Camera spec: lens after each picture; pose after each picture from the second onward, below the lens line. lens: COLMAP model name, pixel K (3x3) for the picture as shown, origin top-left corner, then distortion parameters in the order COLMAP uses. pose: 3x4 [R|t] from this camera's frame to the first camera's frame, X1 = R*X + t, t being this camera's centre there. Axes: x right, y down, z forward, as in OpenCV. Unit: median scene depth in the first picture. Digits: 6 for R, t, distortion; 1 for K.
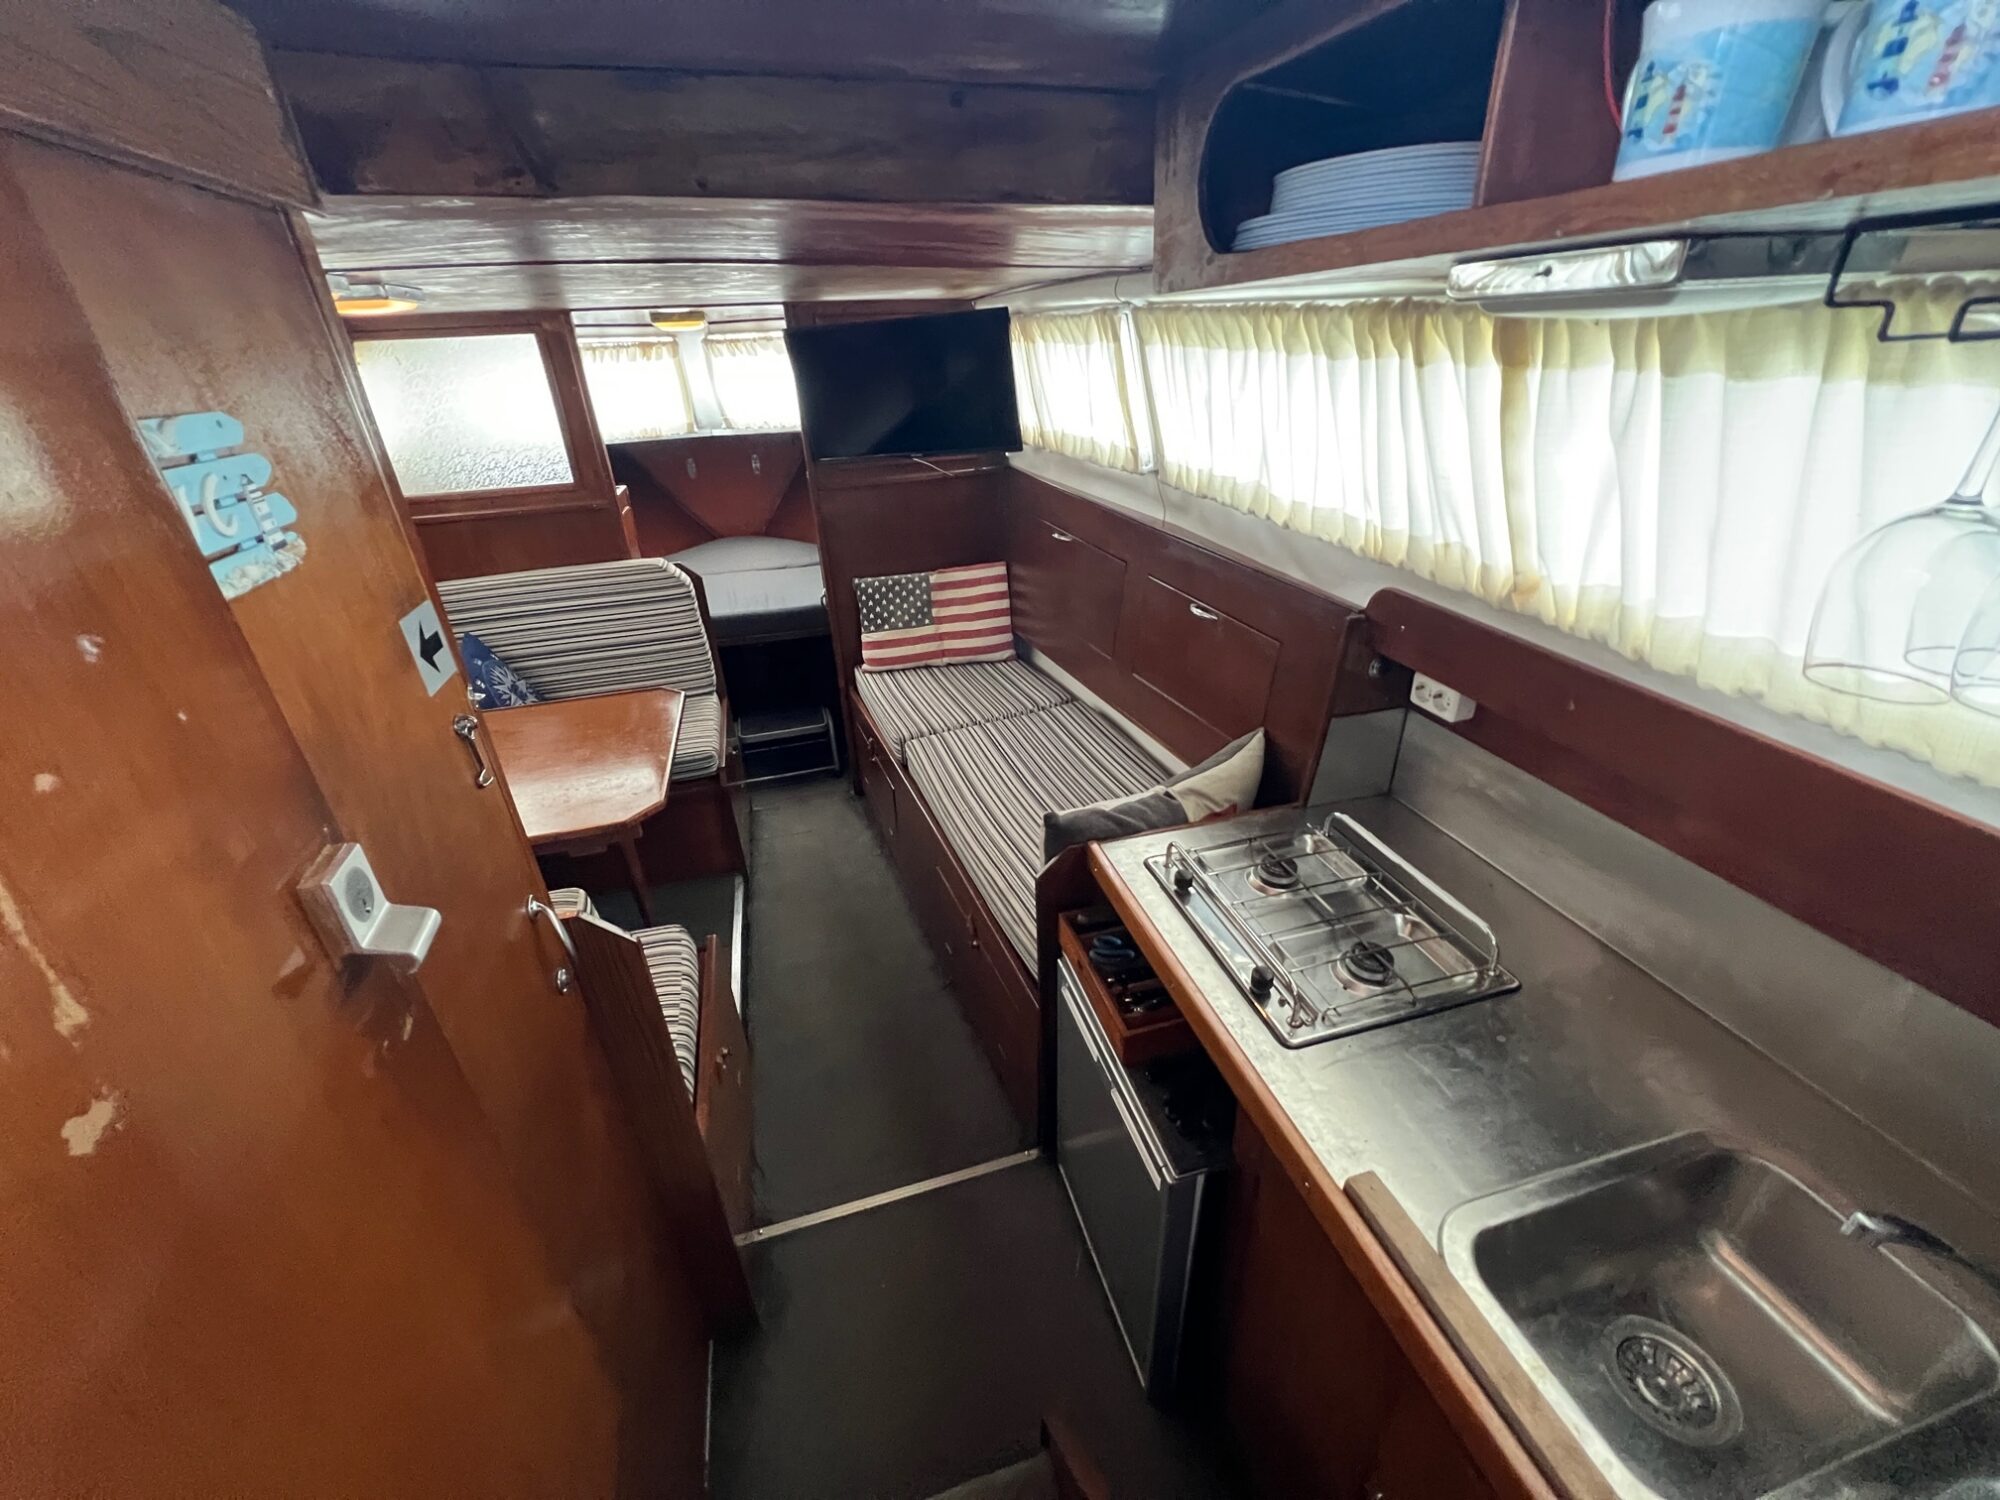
lens RADIAL K [[806.8, 0, 1015.2], [0, 806.8, 758.6], [0, 0, 1]] dist [0.001481, -0.000632]
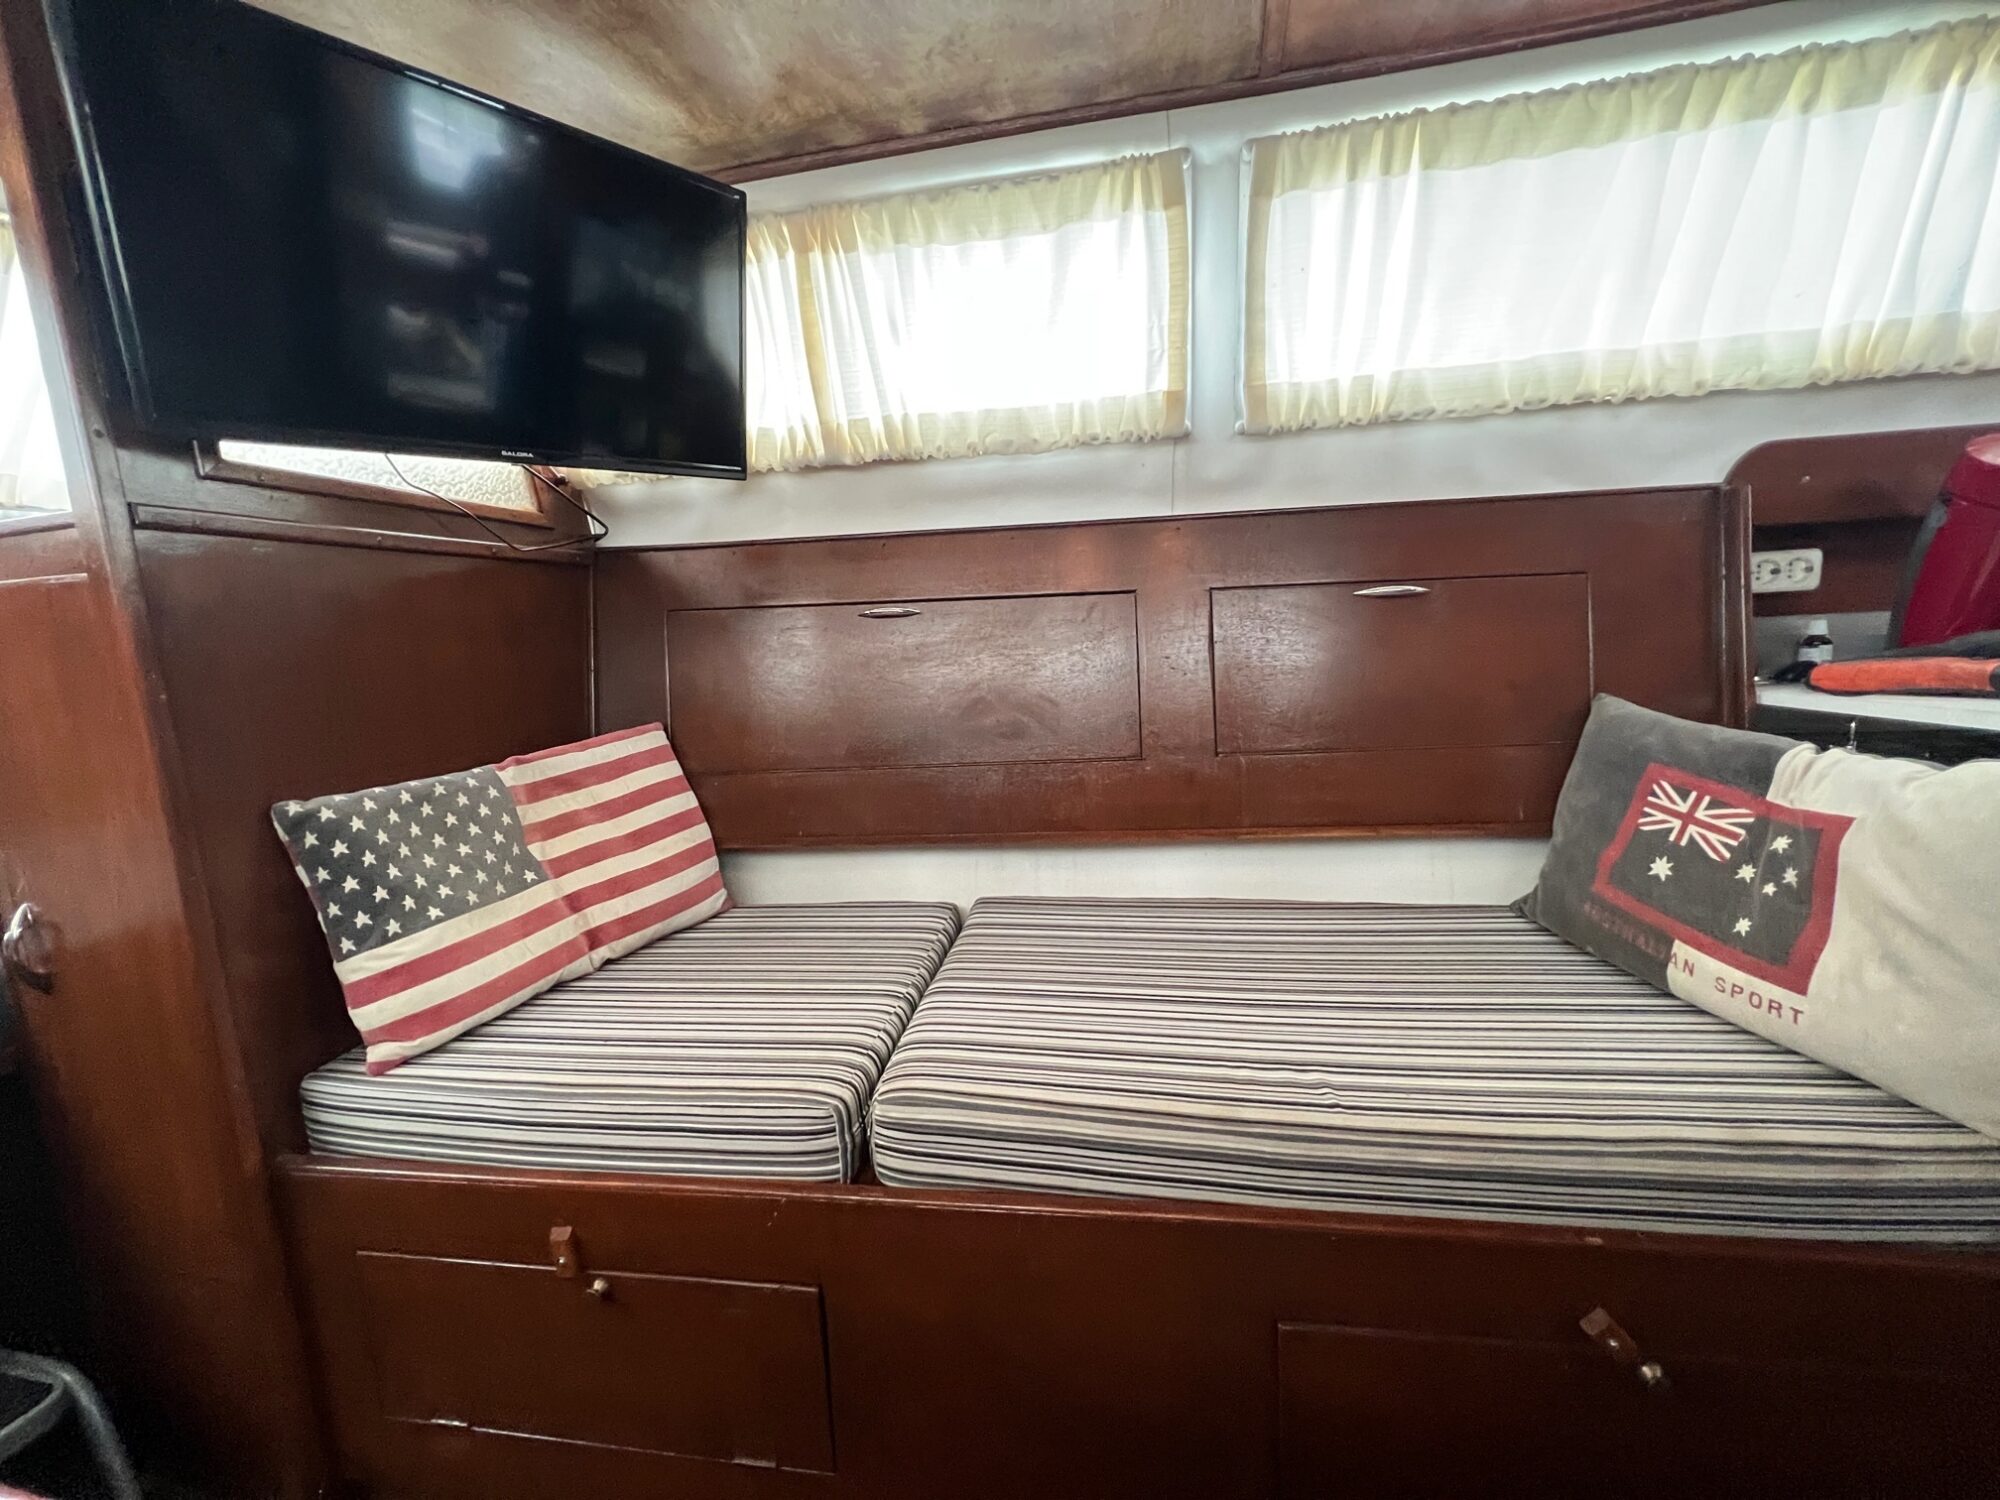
lens RADIAL K [[806.8, 0, 995.3], [0, 806.8, 746.4], [0, 0, 1]] dist [0.001481, -0.000632]
pose [[0.513721, -0.106649, 0.851303, -0.332627], [0.430961, 0.890058, -0.148560, -0.070714], [-0.741865, 0.443197, 0.503203, 0.617480]]
